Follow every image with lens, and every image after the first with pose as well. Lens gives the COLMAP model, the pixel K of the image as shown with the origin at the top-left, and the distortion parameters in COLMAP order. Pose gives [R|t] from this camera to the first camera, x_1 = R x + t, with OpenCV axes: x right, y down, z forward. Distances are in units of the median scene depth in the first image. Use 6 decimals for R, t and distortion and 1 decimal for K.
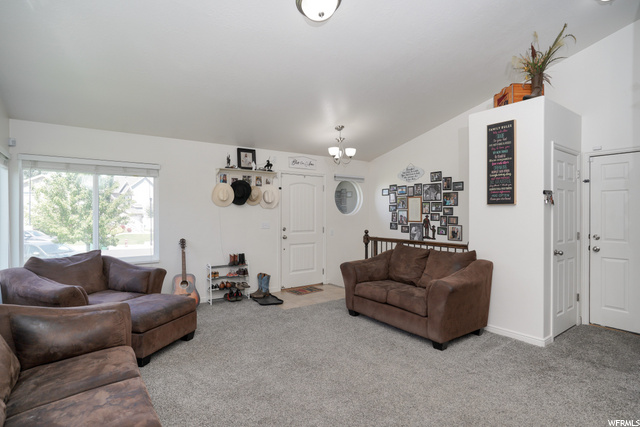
lens RADIAL K [[336.6, 0, 321.4], [0, 336.6, 211.8], [0, 0, 1]] dist [-0.003578, -0.000520]
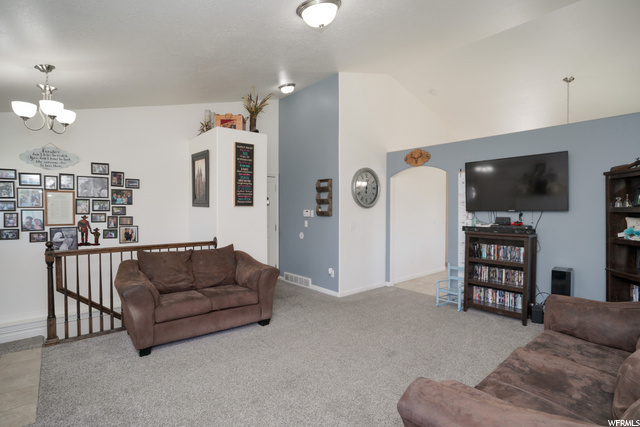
lens RADIAL K [[321.1, 0, 321.0], [0, 321.1, 215.5], [0, 0, 1]] dist [-0.000391, 0.000268]
pose [[-0.056940, -0.023044, 0.998112, -0.468559], [-0.002304, 0.999734, 0.022950, -0.009383], [-0.998375, -0.000993, -0.056978, 0.494634]]
